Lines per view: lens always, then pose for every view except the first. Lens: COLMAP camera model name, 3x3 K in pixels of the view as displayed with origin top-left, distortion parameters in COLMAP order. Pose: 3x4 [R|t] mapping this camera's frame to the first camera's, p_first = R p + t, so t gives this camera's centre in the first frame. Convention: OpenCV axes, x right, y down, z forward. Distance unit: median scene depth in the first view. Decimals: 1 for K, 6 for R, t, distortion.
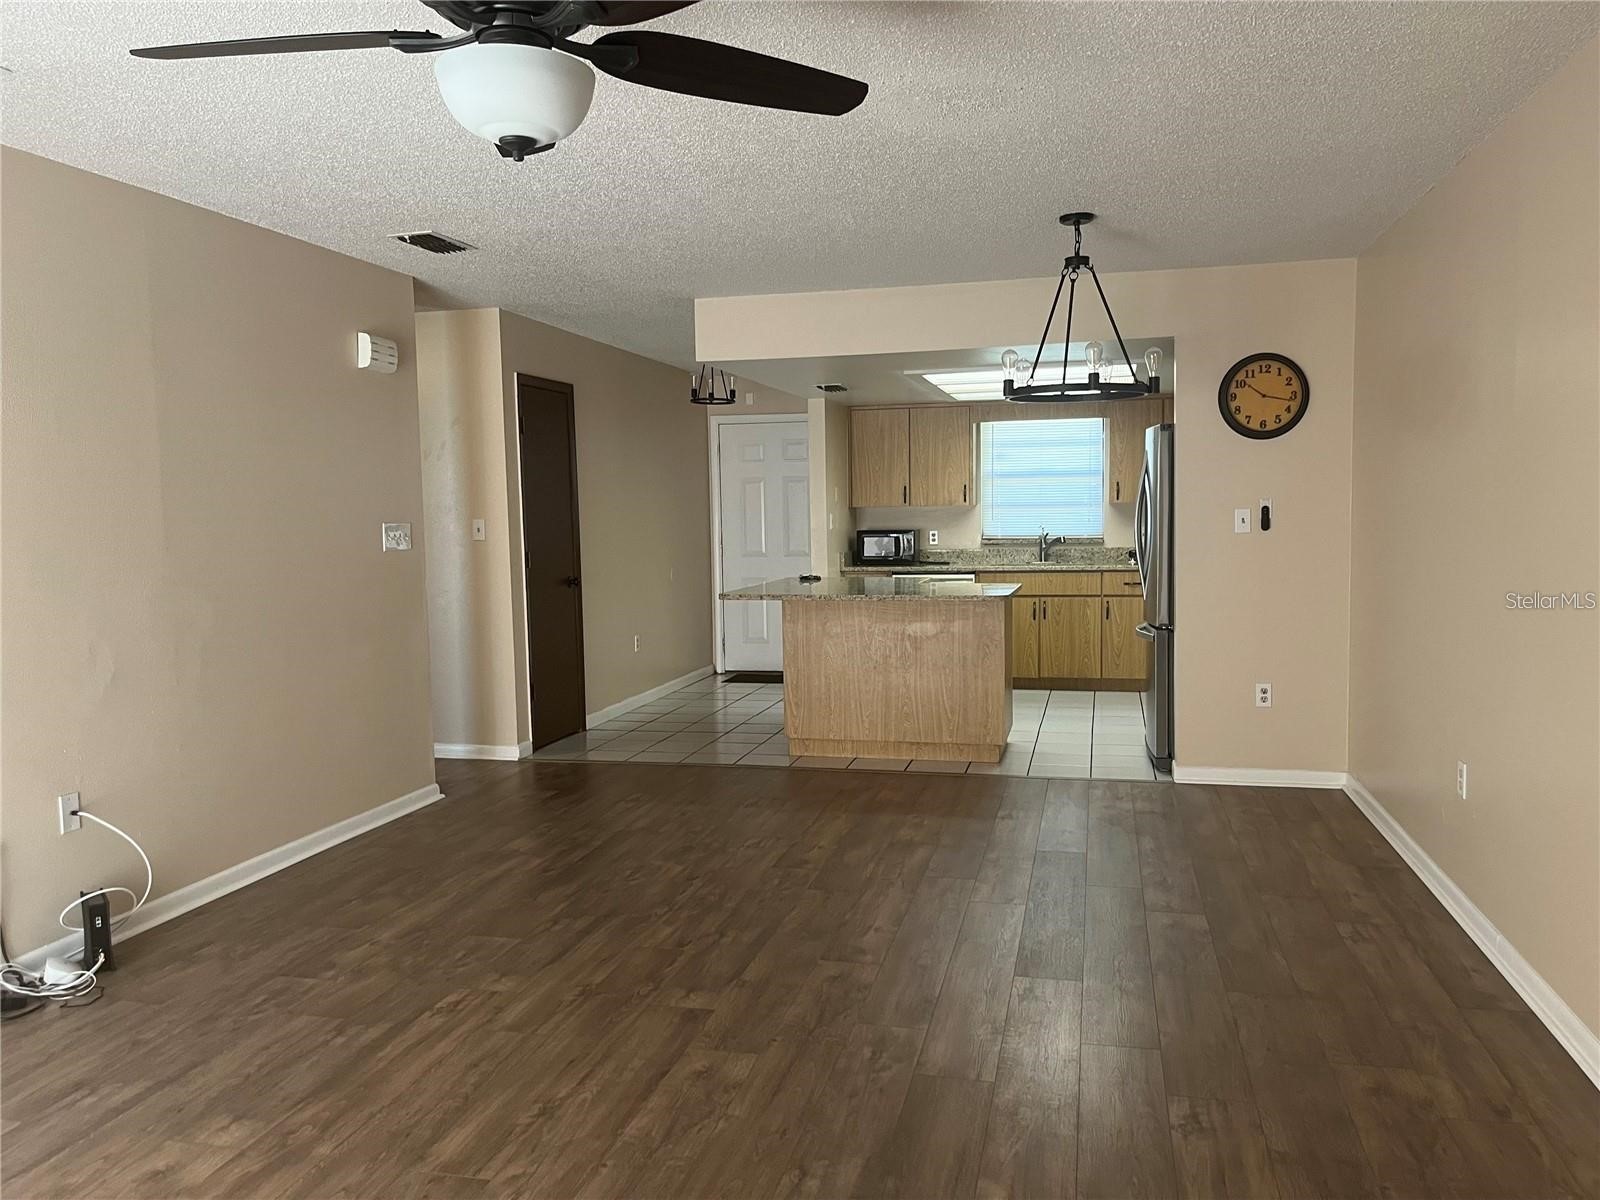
lens RADIAL K [[1206.4, 0, 797.2], [0, 1206.4, 609.2], [0, 0, 1]] dist [0.076775, -0.115827]
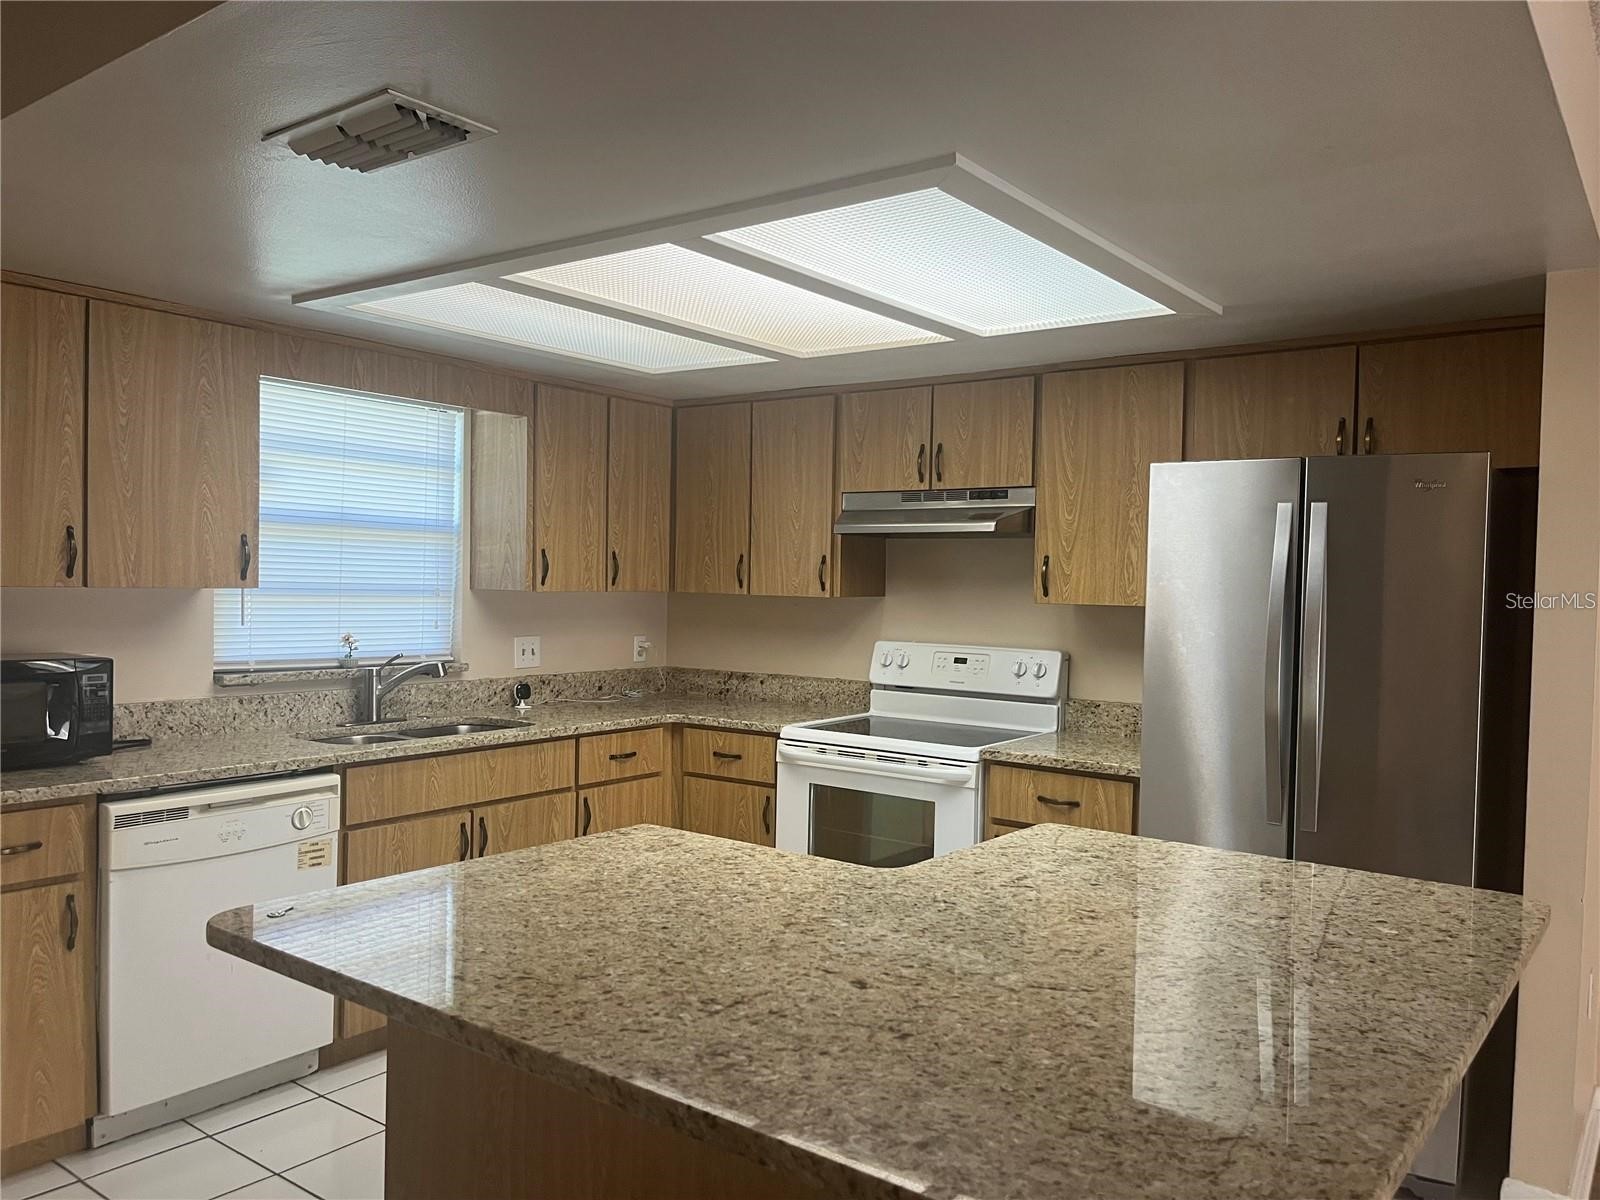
lens RADIAL K [[1206.4, 0, 797.2], [0, 1206.4, 609.2], [0, 0, 1]] dist [0.076775, -0.115827]
pose [[0.382552, 0.001603, 0.923933, -0.144669], [0.047857, 0.998622, -0.021547, -0.062665], [-0.922694, 0.052460, 0.381948, 0.691806]]
